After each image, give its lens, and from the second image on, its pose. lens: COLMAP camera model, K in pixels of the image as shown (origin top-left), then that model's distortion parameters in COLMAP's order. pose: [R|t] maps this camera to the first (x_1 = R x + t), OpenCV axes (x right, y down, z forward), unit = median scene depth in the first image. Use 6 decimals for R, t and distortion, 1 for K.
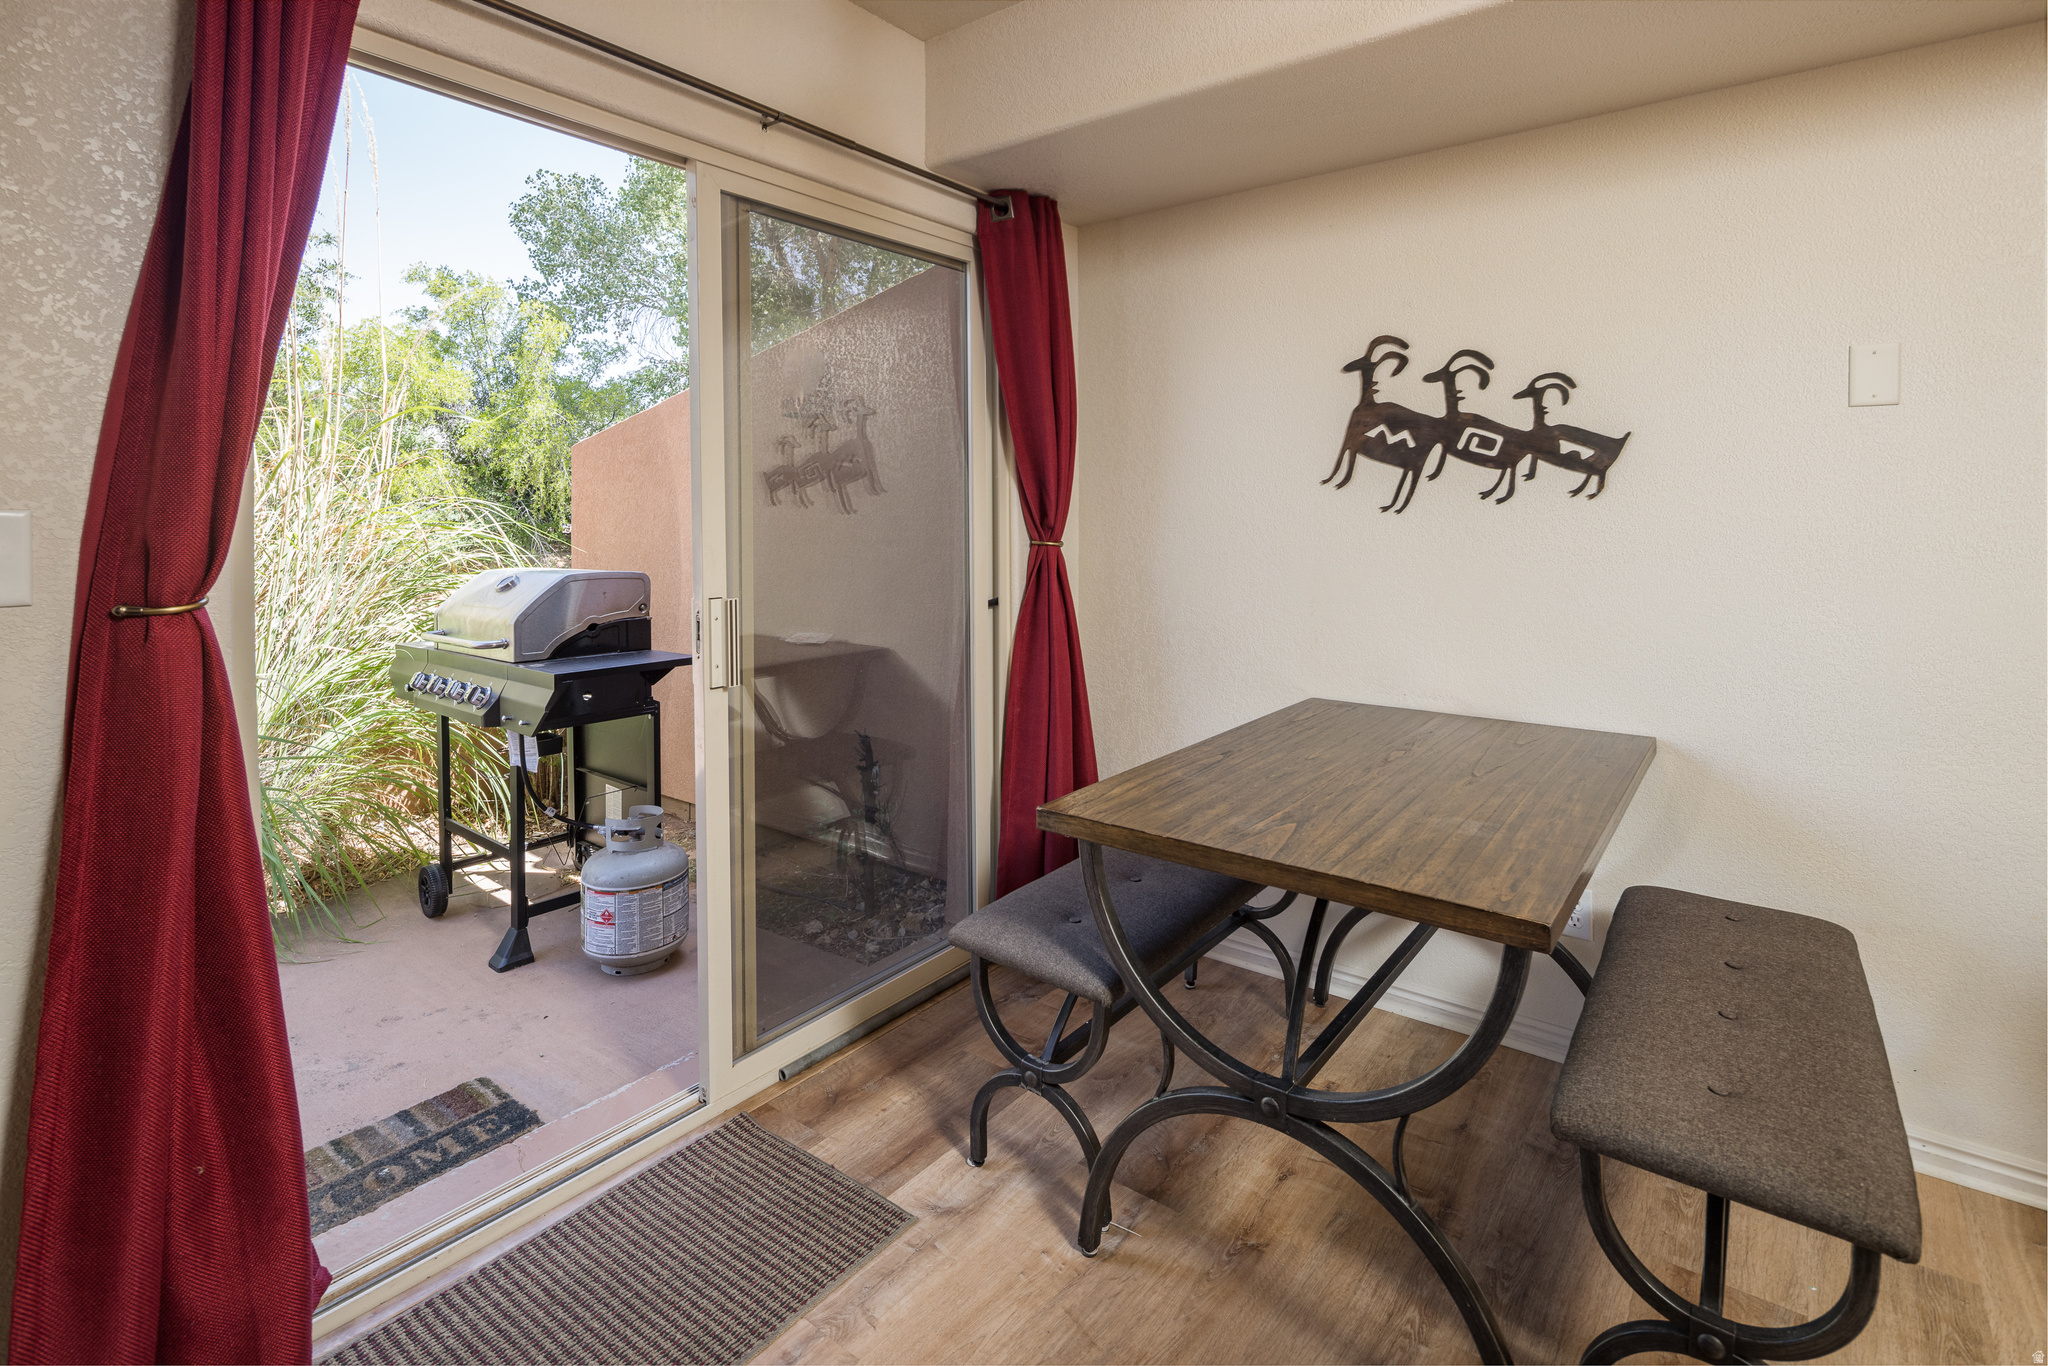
lens RADIAL K [[991.9, 0, 1007.6], [0, 991.9, 509.9], [0, 0, 1]] dist [0.001618, -0.002415]
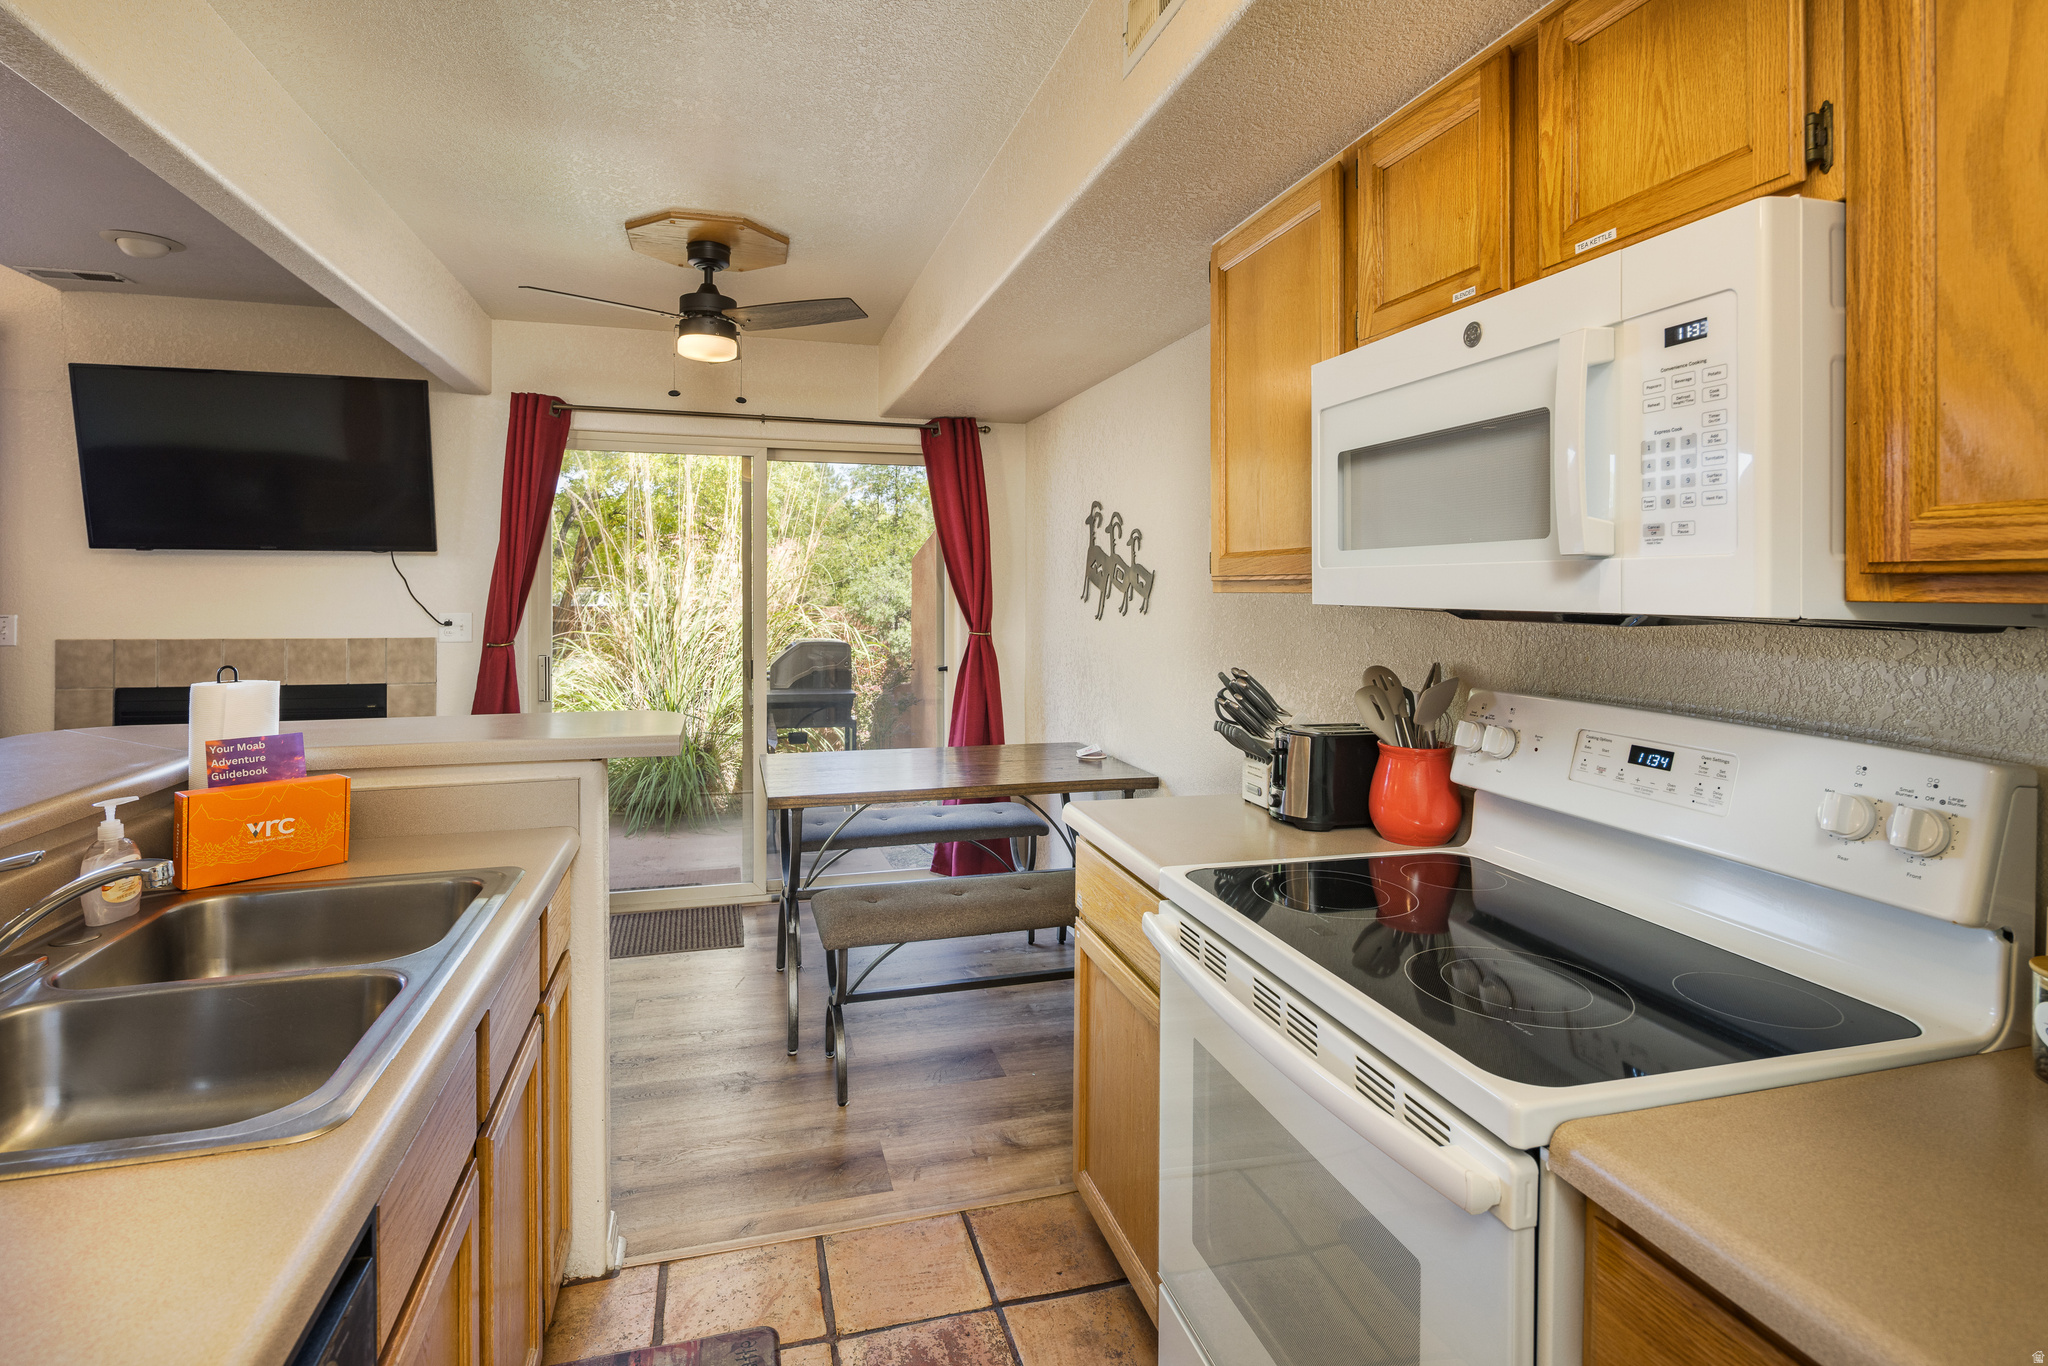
lens RADIAL K [[991.9, 0, 1009.6], [0, 991.9, 590.6], [0, 0, 1]] dist [0.001618, -0.002415]
pose [[0.809191, 0.004281, -0.587530, 1.206021], [-0.003551, 0.999991, 0.002396, -0.045420], [0.587535, 0.000148, 0.809199, -0.309392]]
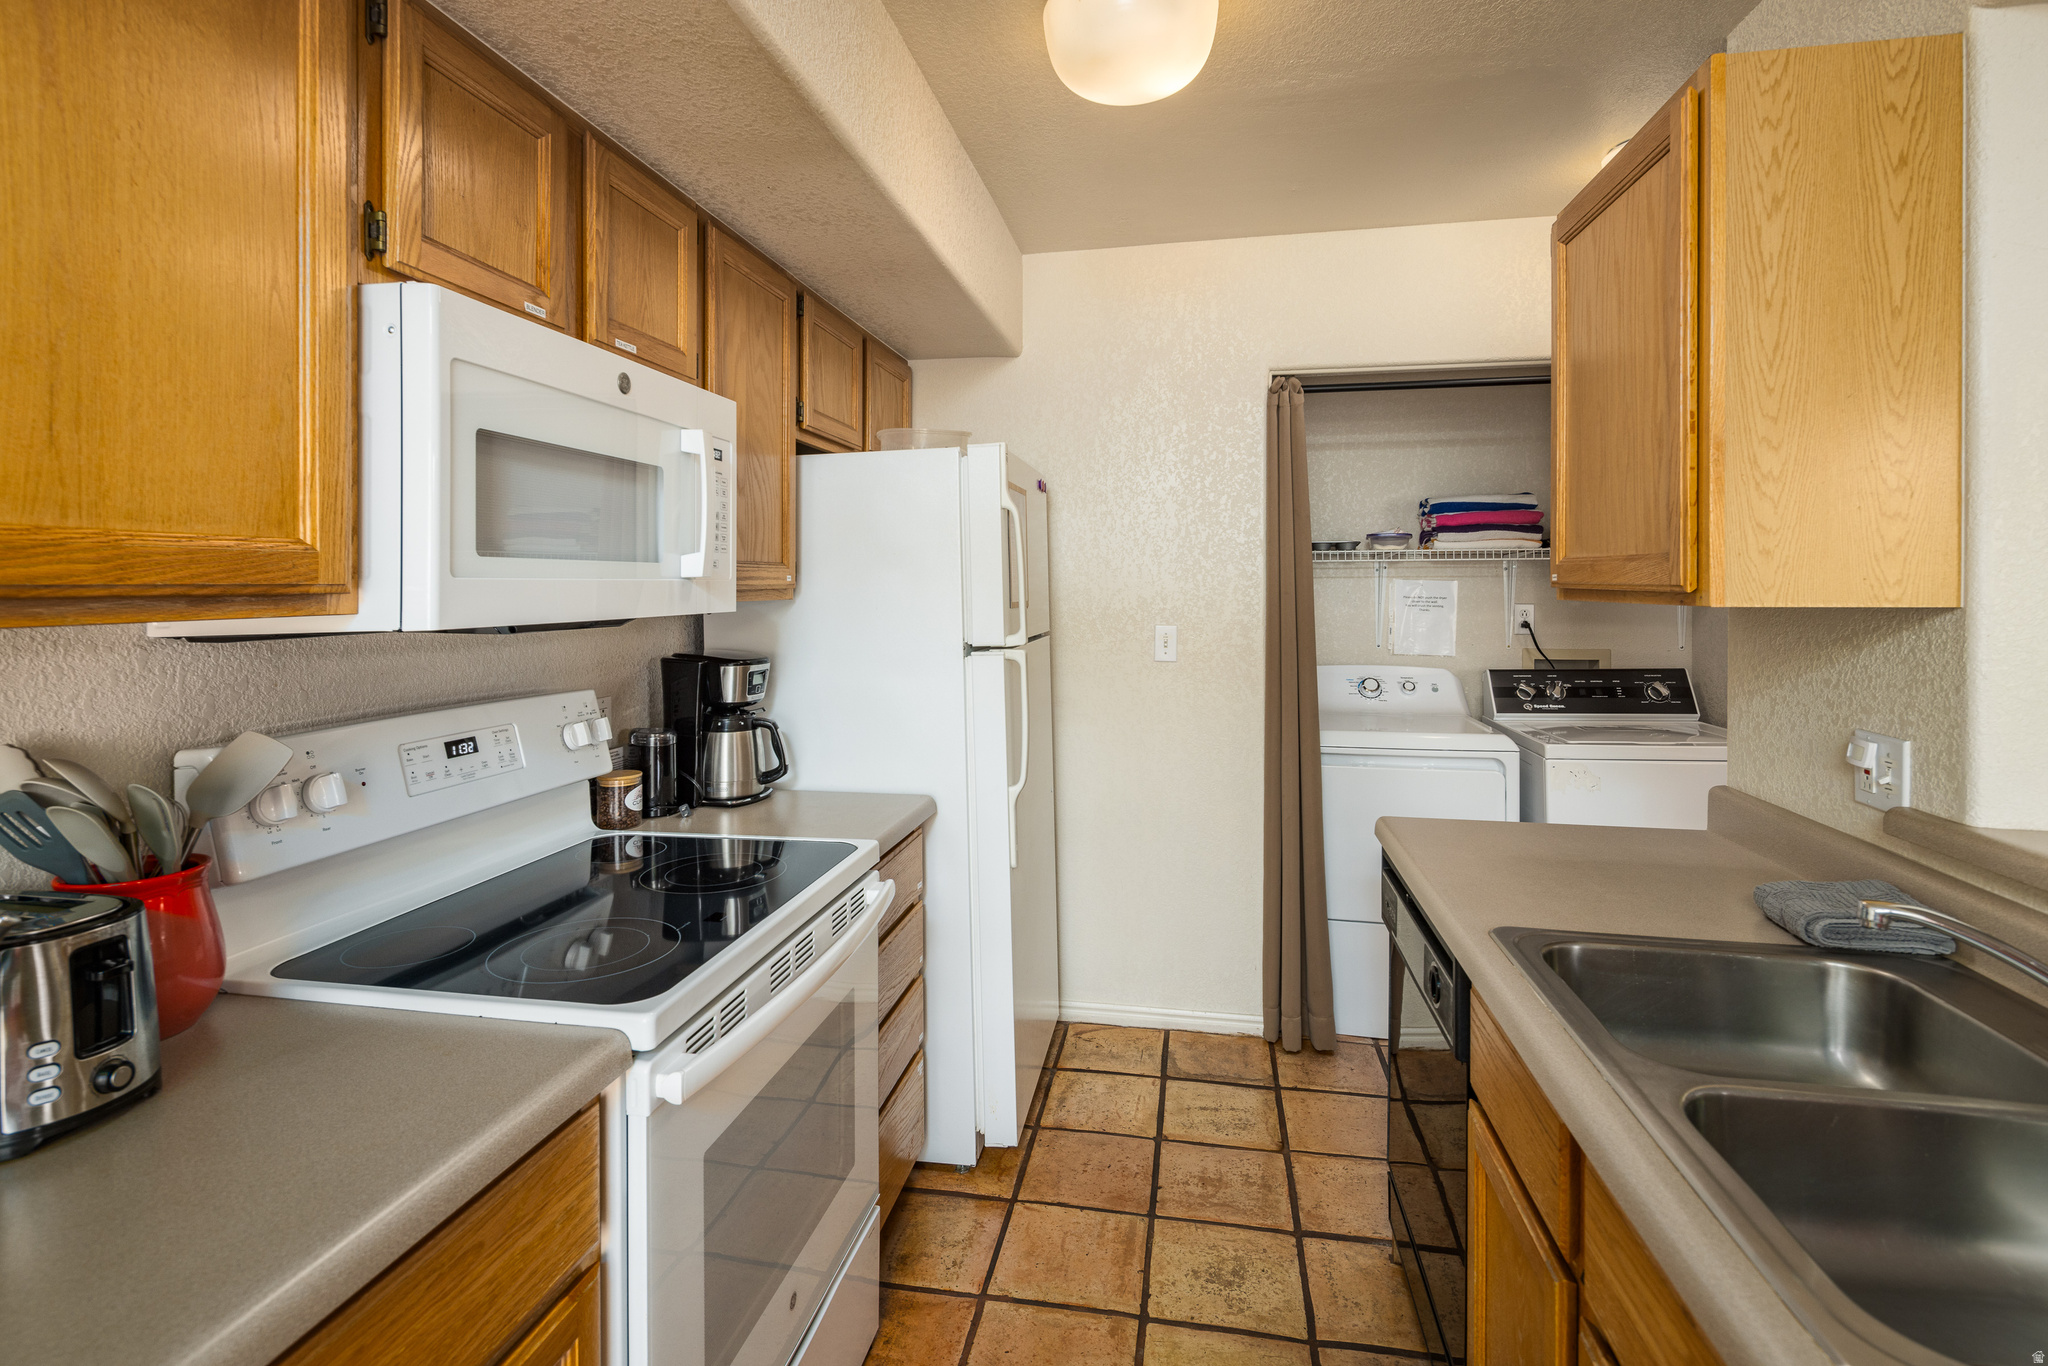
lens RADIAL K [[991.9, 0, 1000.6], [0, 991.9, 594.1], [0, 0, 1]] dist [0.001618, -0.002415]
pose [[-0.451194, -0.005627, 0.892408, 0.416997], [0.004881, 0.999950, 0.008773, -0.054842], [-0.892412, 0.008314, -0.451144, 0.350058]]
